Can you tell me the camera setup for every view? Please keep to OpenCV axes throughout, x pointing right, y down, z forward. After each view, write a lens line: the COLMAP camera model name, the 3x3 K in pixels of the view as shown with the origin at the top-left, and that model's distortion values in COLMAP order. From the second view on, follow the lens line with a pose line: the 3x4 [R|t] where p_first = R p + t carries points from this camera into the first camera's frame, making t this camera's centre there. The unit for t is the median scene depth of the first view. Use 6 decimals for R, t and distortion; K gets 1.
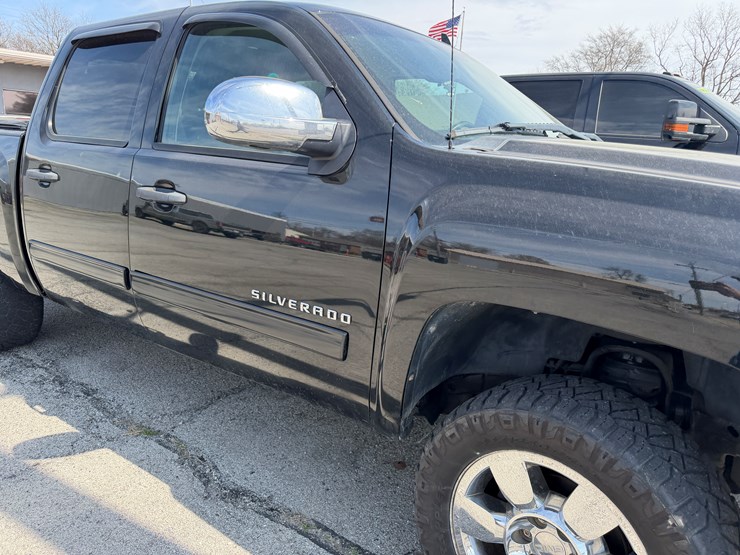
lens RADIAL K [[525.6, 0, 374.2], [0, 525.6, 280.6], [0, 0, 1]] dist [0.006388, -0.024902]
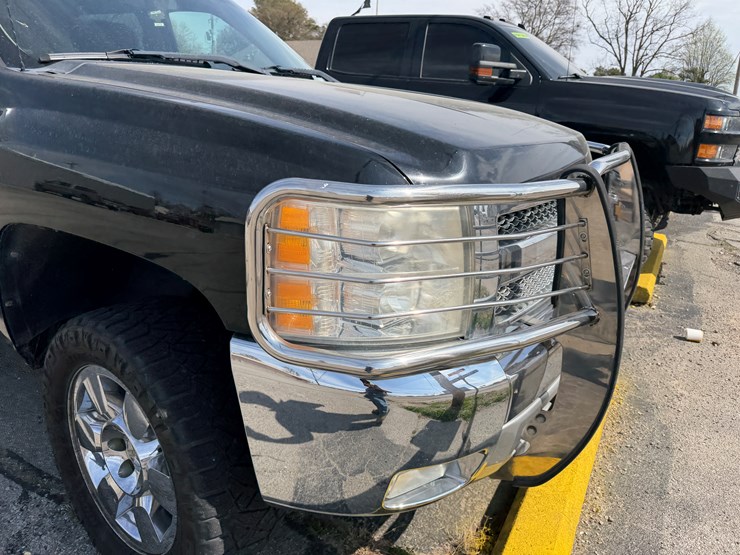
lens RADIAL K [[525.6, 0, 376.9], [0, 525.6, 289.4], [0, 0, 1]] dist [0.006388, -0.024902]
pose [[0.992972, -0.030465, 0.114361, 0.418551], [0.018930, 0.994744, 0.100628, 0.042744], [-0.116826, -0.097756, 0.988330, -0.059084]]
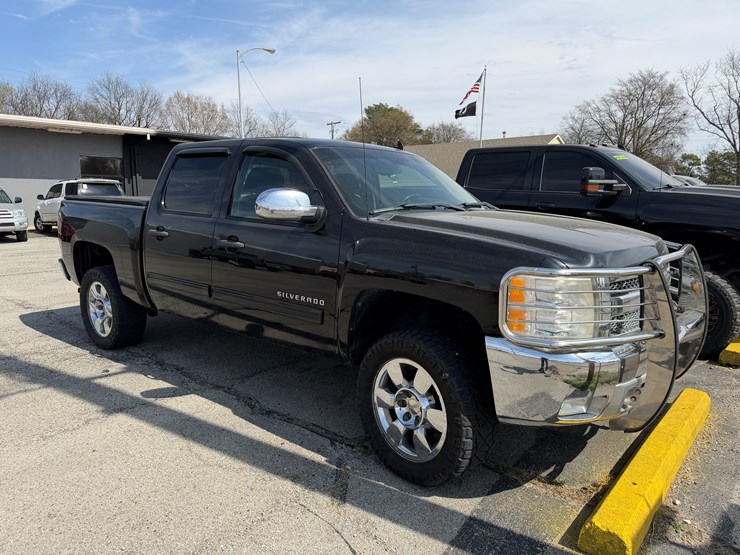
lens RADIAL K [[525.6, 0, 369.3], [0, 525.6, 279.7], [0, 0, 1]] dist [0.006388, -0.024902]
pose [[0.996371, -0.014078, -0.083949, 0.199073], [0.006844, 0.996285, -0.085840, 0.107048], [0.084846, 0.084954, 0.992766, -0.668598]]
